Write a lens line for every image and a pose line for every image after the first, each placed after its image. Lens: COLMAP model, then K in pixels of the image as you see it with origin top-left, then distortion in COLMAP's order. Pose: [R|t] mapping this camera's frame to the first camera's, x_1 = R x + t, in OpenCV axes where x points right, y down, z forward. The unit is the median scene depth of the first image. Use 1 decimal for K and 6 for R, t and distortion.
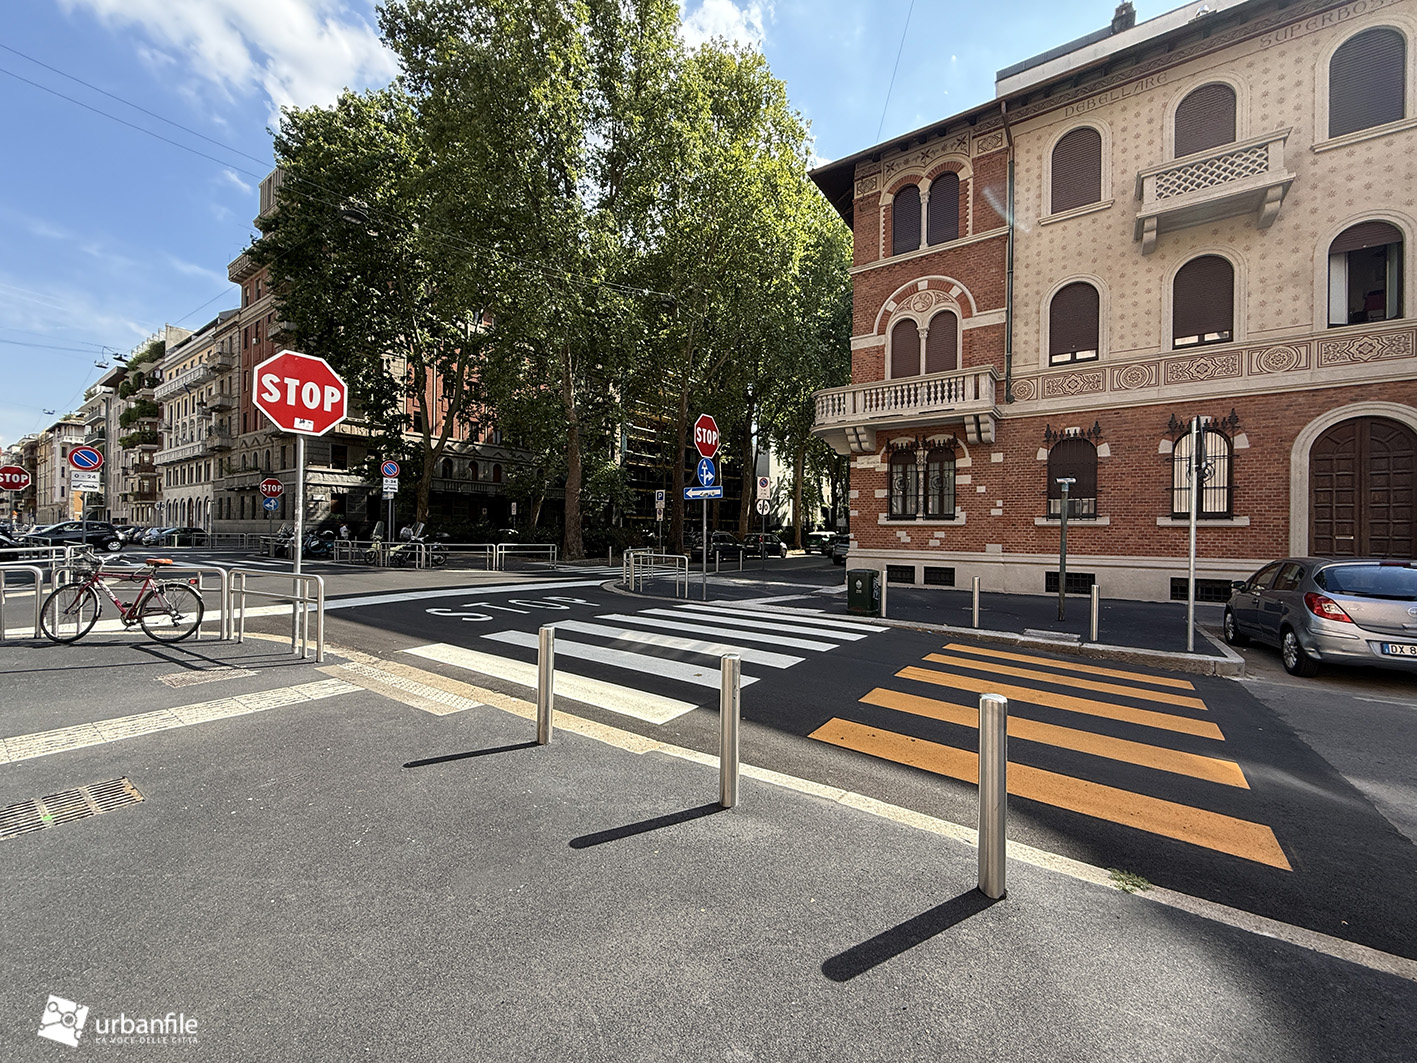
lens RADIAL K [[563.0, 0, 705.3], [0, 563.0, 528.3], [0, 0, 1]] dist [-0.000515, 0.000007]
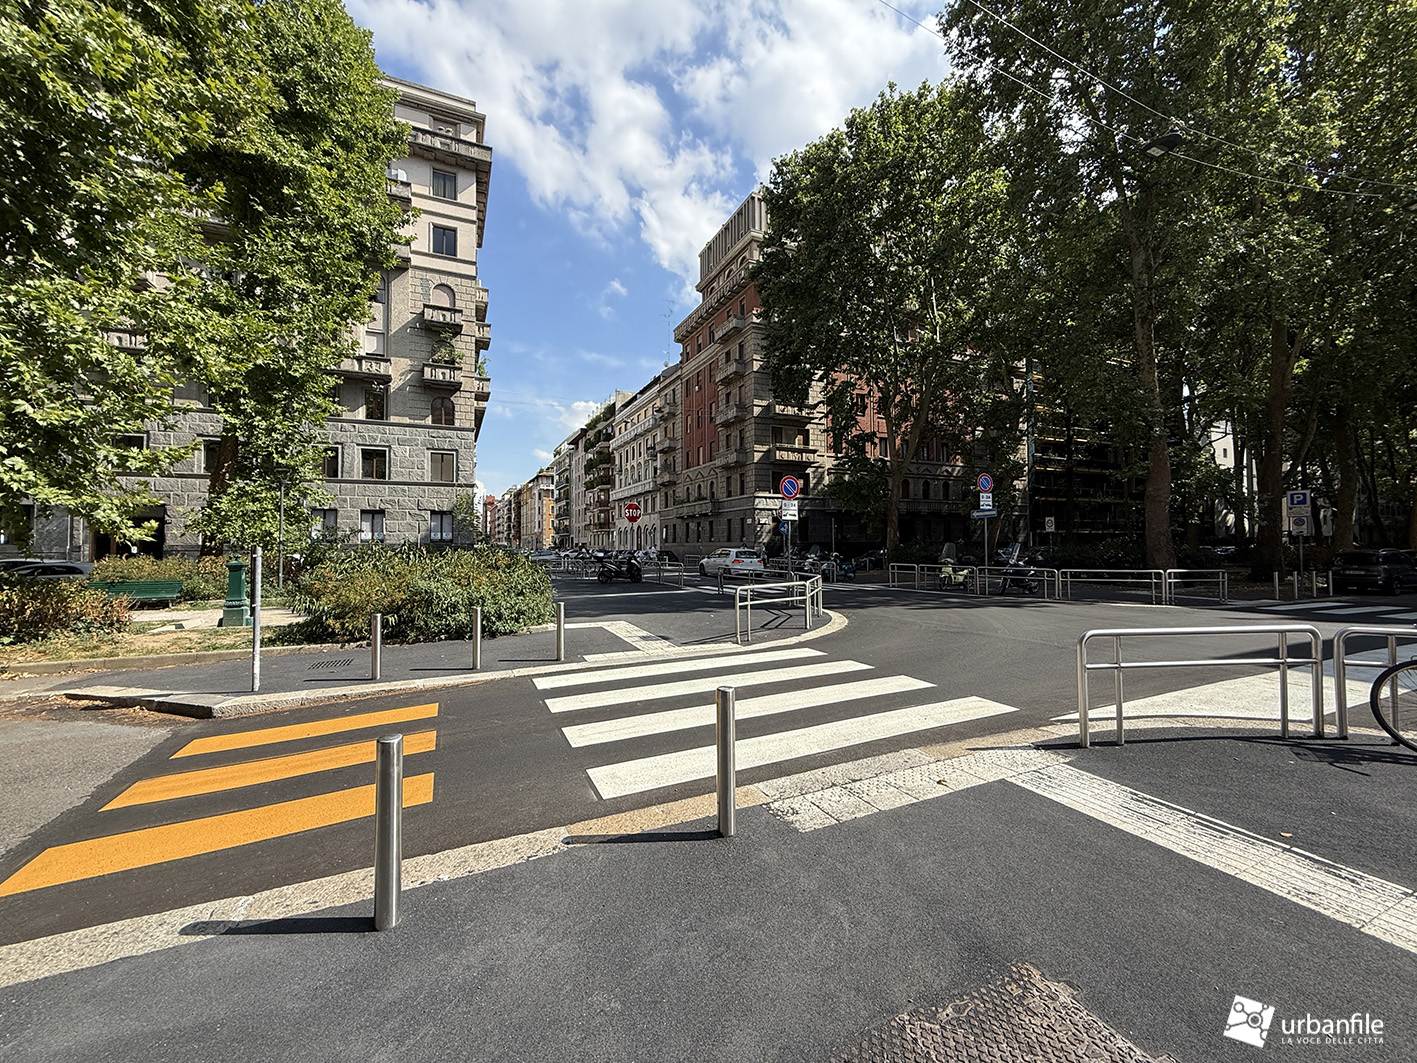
lens RADIAL K [[563.0, 0, 705.3], [0, 563.0, 528.3], [0, 0, 1]] dist [-0.000515, 0.000007]
pose [[0.866086, -0.031057, -0.498929, -0.471282], [0.016222, 0.999289, -0.034044, -0.011392], [0.499631, 0.021392, 0.865974, 0.023419]]
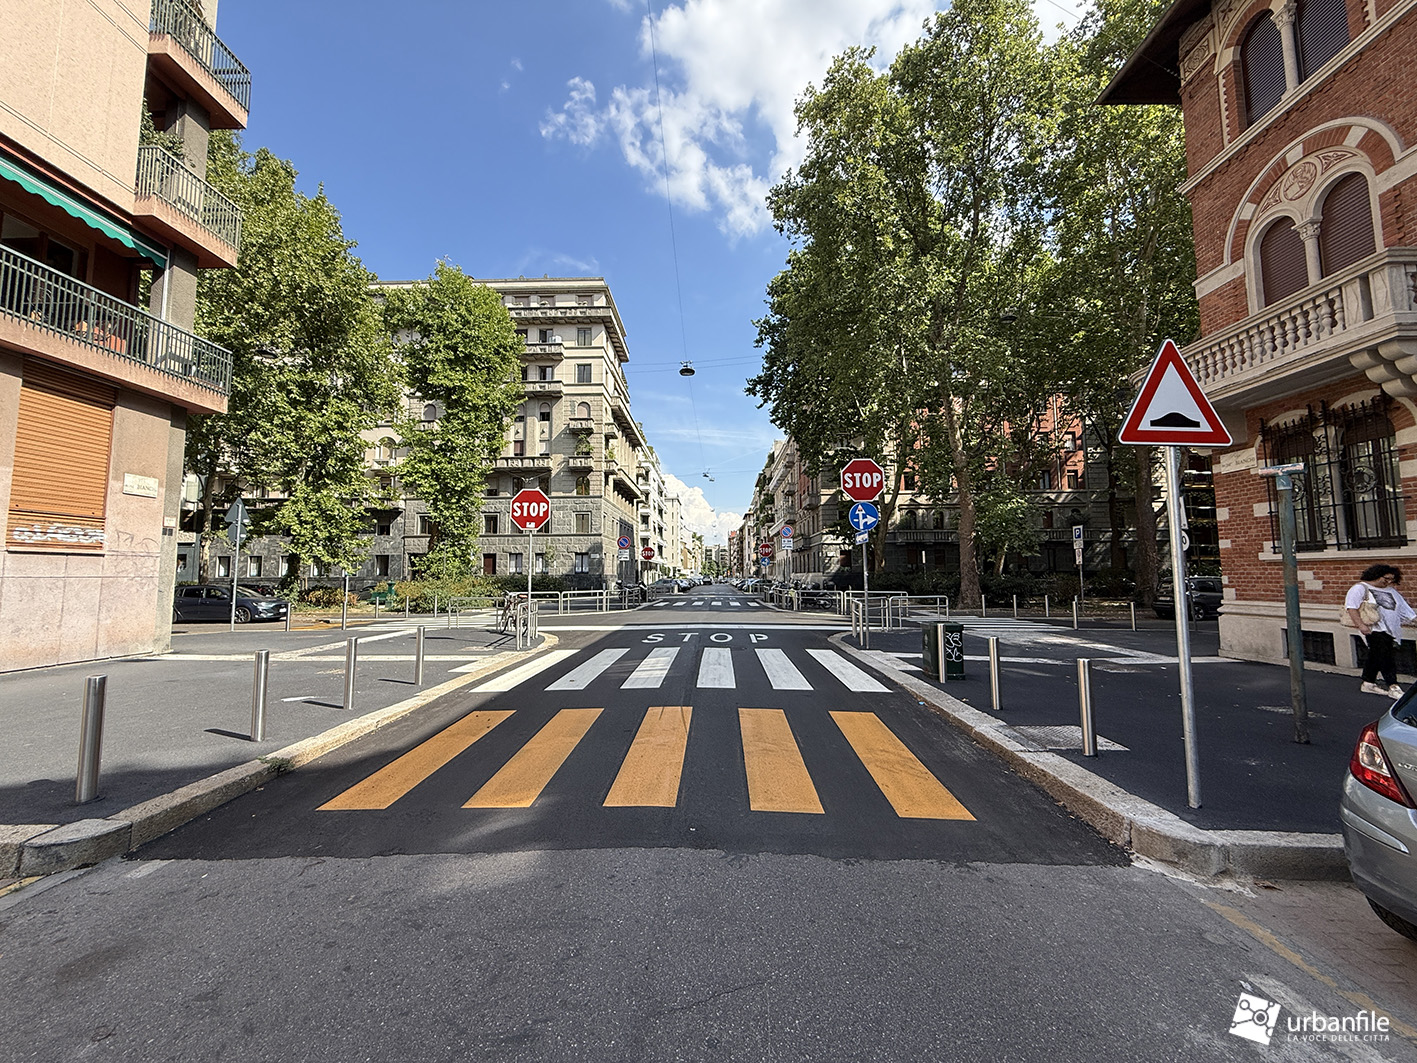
lens RADIAL K [[563.0, 0, 705.3], [0, 563.0, 528.3], [0, 0, 1]] dist [-0.000515, 0.000007]
pose [[0.562511, -0.087181, -0.822180, 0.360545], [0.015104, 0.995343, -0.095209, 0.005596], [0.826652, 0.041138, 0.561208, 0.124399]]
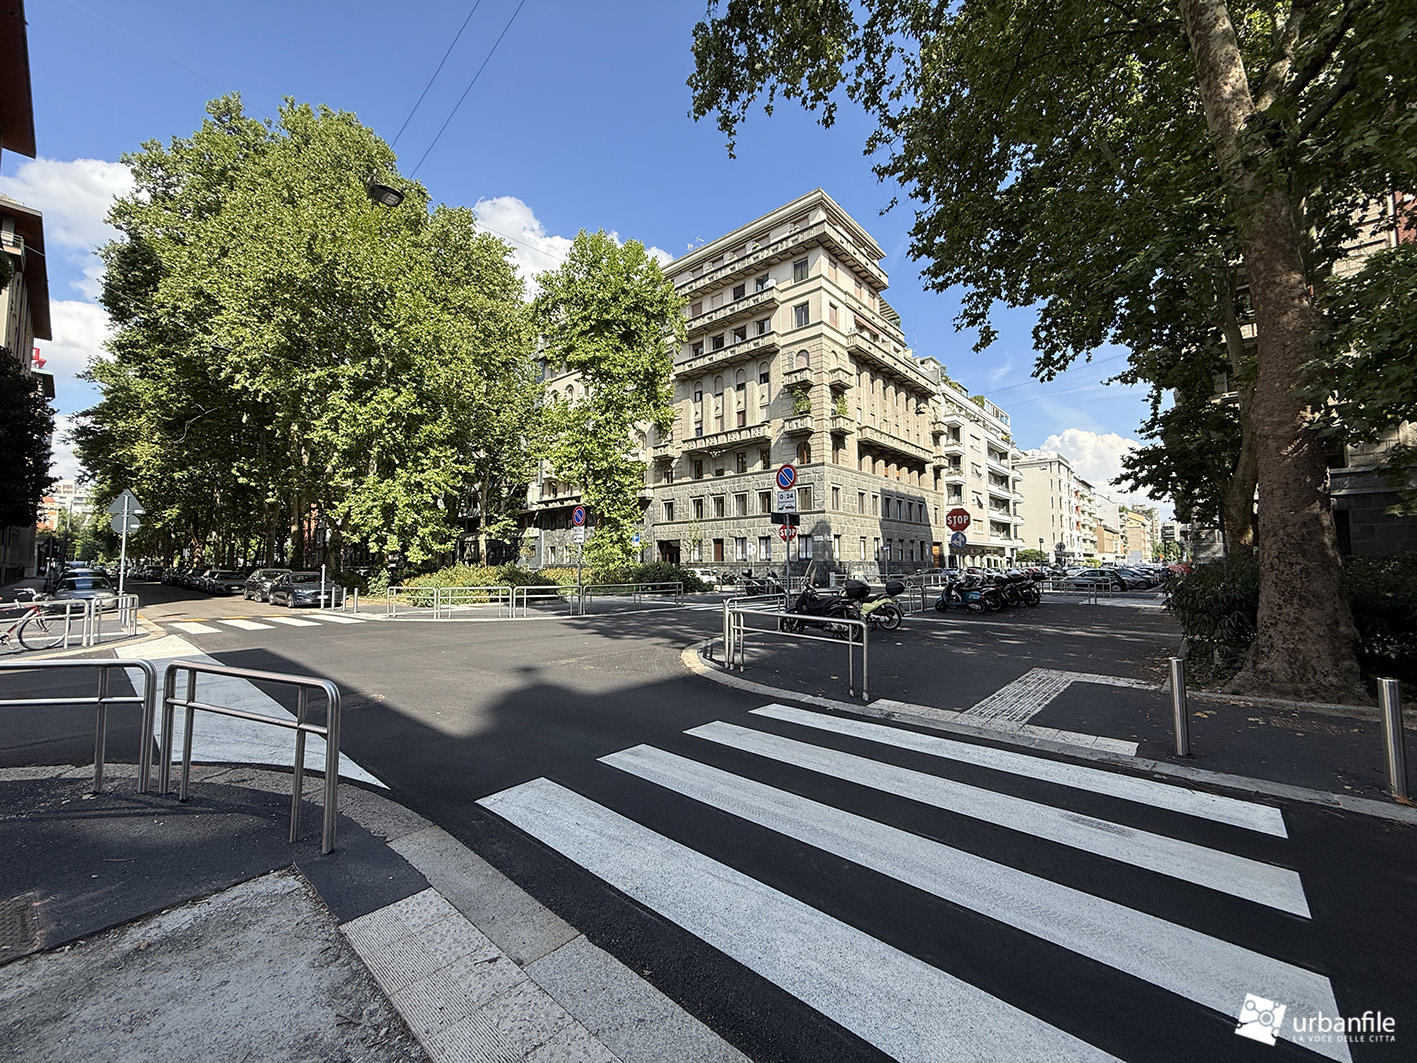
lens RADIAL K [[563.0, 0, 705.3], [0, 563.0, 528.3], [0, 0, 1]] dist [-0.000515, 0.000007]
pose [[-0.107846, -0.075450, -0.991300, 0.063653], [0.003197, 0.997085, -0.076238, -0.001250], [0.994163, -0.011391, -0.107290, 0.912868]]
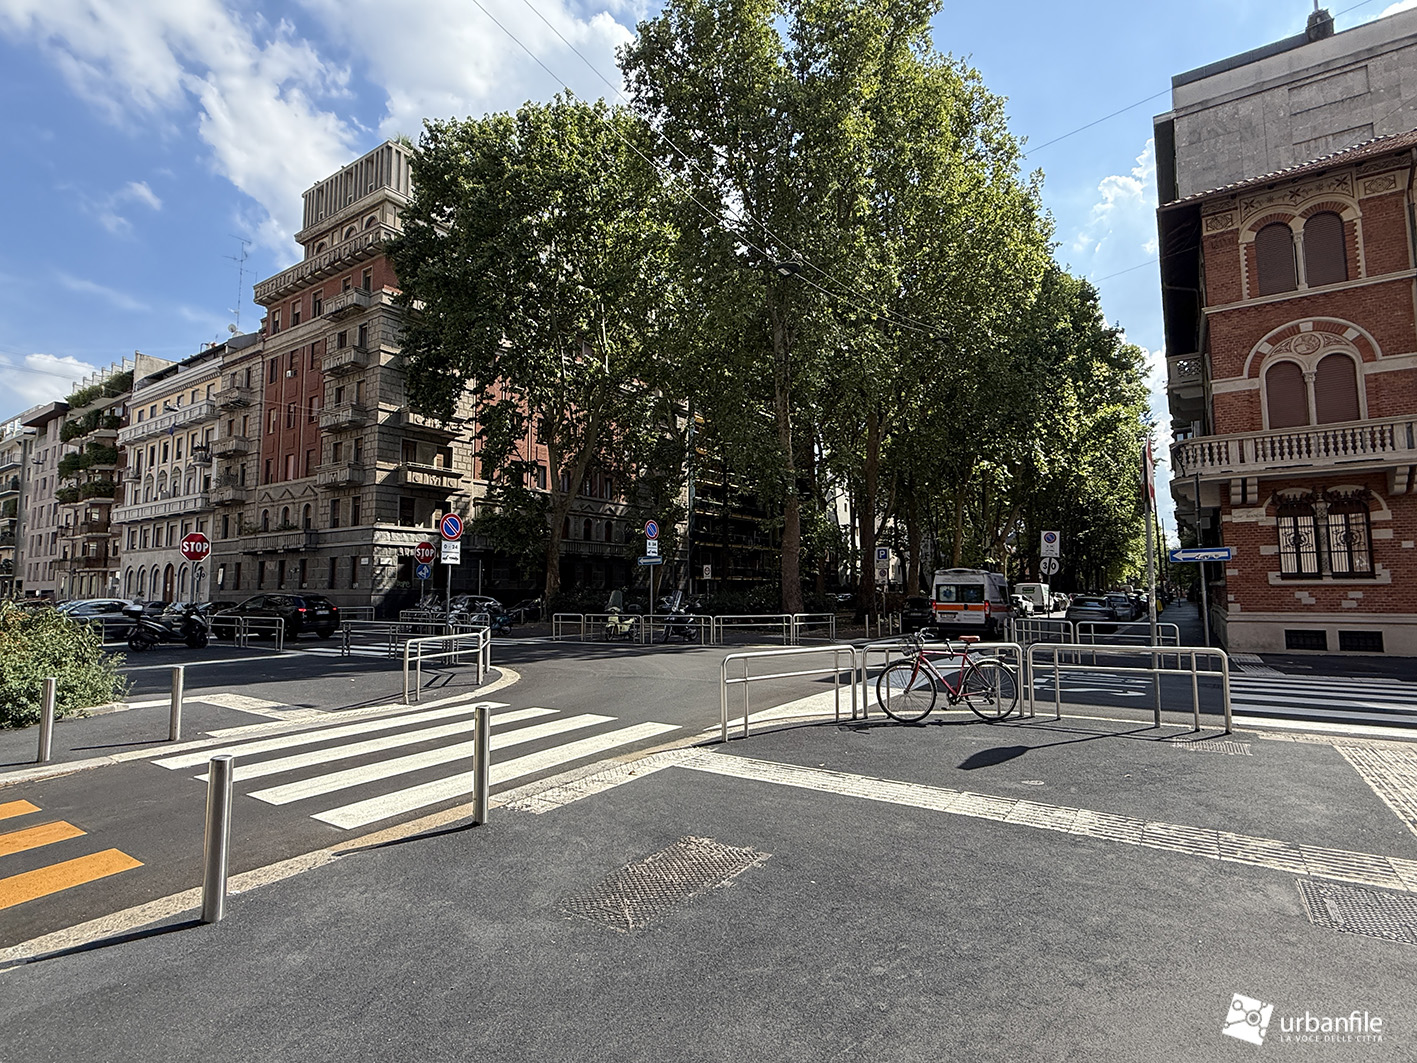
lens RADIAL K [[709.3, 0, 709.8], [0, 709.3, 525.8], [0, 0, 1]] dist [0.000796, -0.000376]
pose [[0.999418, -0.015252, 0.030519, -0.472752], [0.017916, 0.995870, -0.089006, -0.011832], [-0.029036, 0.089501, 0.995563, -0.083726]]
